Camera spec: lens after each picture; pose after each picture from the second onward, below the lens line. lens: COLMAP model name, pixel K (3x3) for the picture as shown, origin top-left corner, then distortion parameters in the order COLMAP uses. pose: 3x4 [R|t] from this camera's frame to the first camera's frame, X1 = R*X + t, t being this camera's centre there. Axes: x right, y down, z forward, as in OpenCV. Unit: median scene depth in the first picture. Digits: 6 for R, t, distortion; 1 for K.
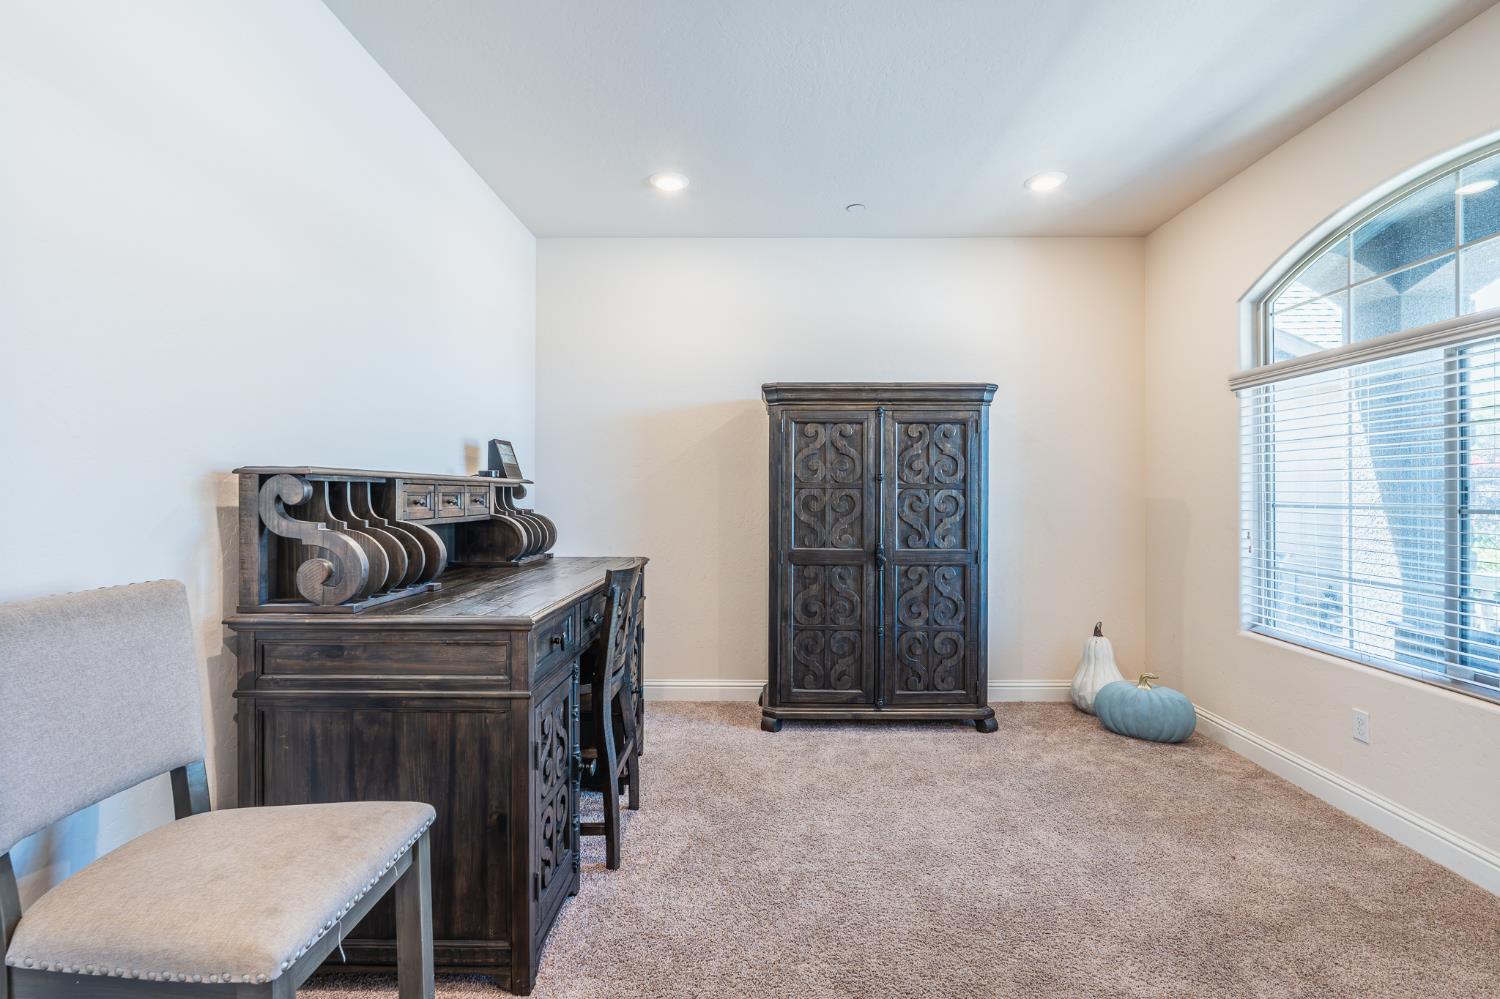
lens RADIAL K [[699.2, 0, 757.0], [0, 699.2, 492.2], [0, 0, 1]] dist [-0.004296, 0.000730]
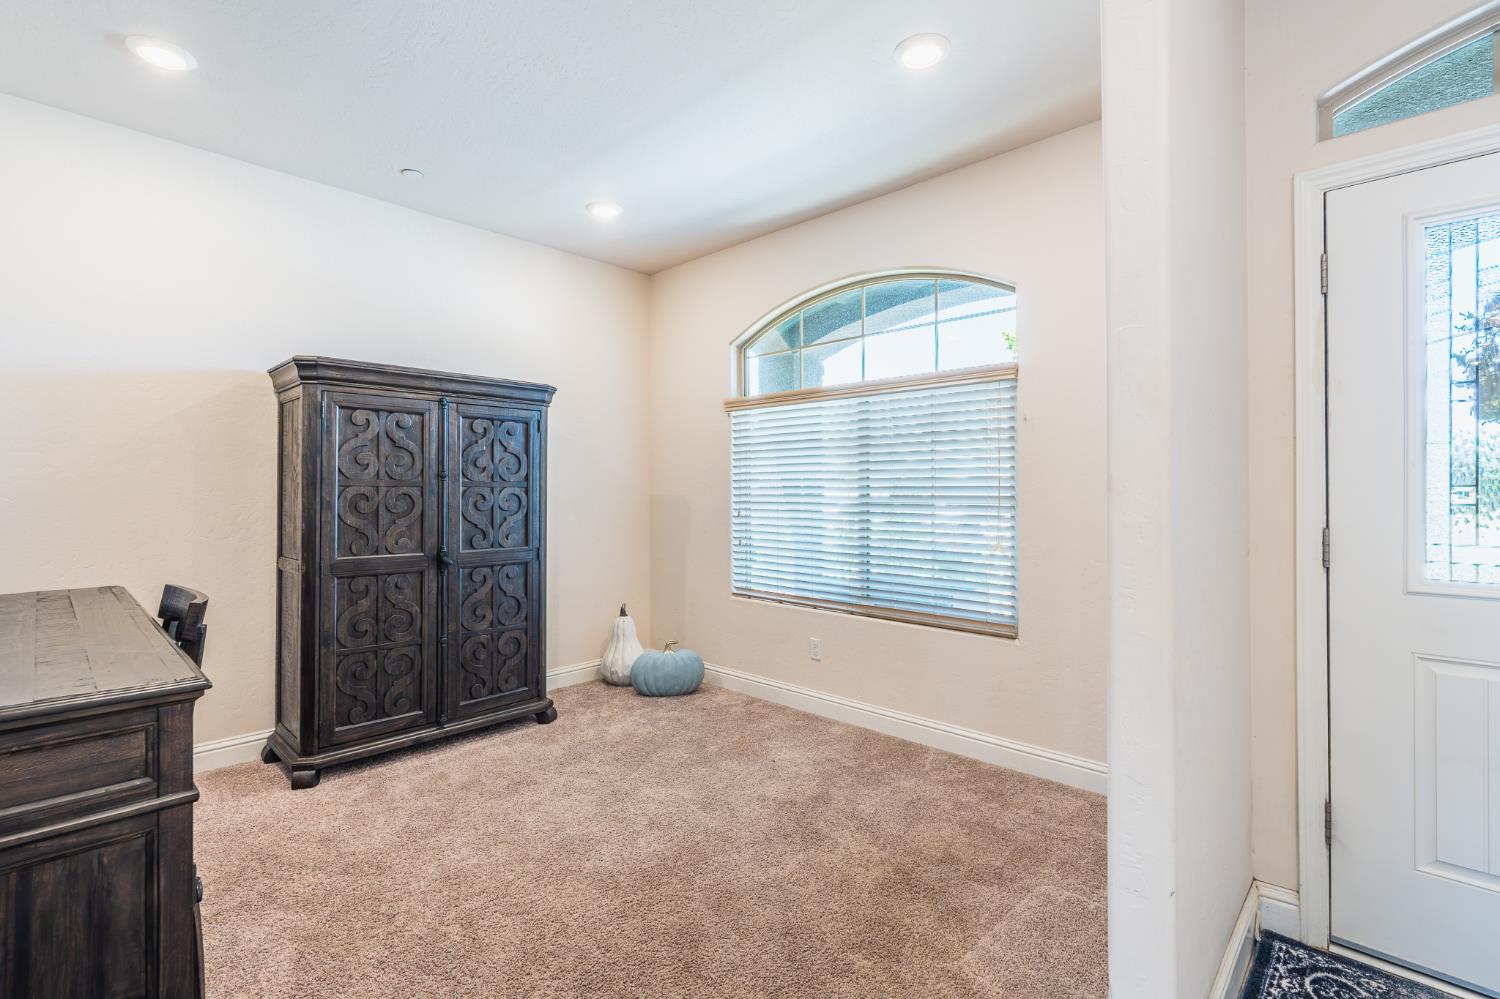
lens RADIAL K [[699.2, 0, 748.4], [0, 699.2, 483.0], [0, 0, 1]] dist [-0.004296, 0.000730]
pose [[0.676568, 0.006145, 0.736354, -0.252996], [0.001129, 0.999955, -0.009381, -0.000785], [-0.736379, 0.007178, 0.676531, 0.086491]]
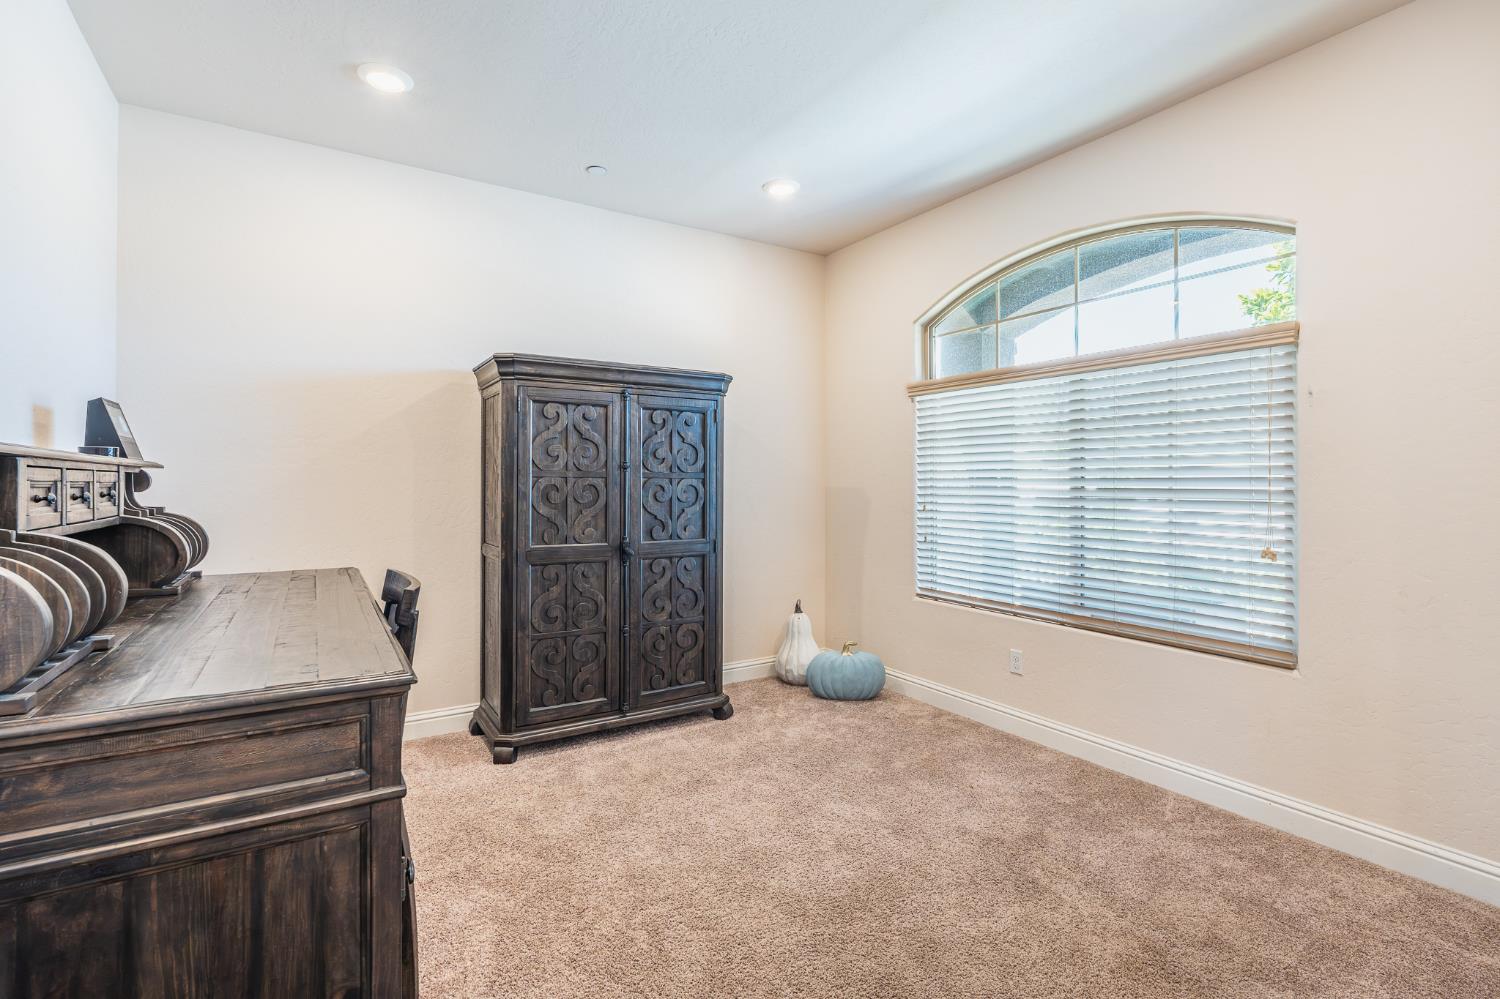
lens RADIAL K [[699.2, 0, 723.3], [0, 699.2, 480.4], [0, 0, 1]] dist [-0.004296, 0.000730]
pose [[0.845265, 0.001707, 0.534344, -0.232004], [-0.001151, 0.999998, -0.001375, -0.000392], [-0.534346, 0.000547, 0.845266, 0.156392]]
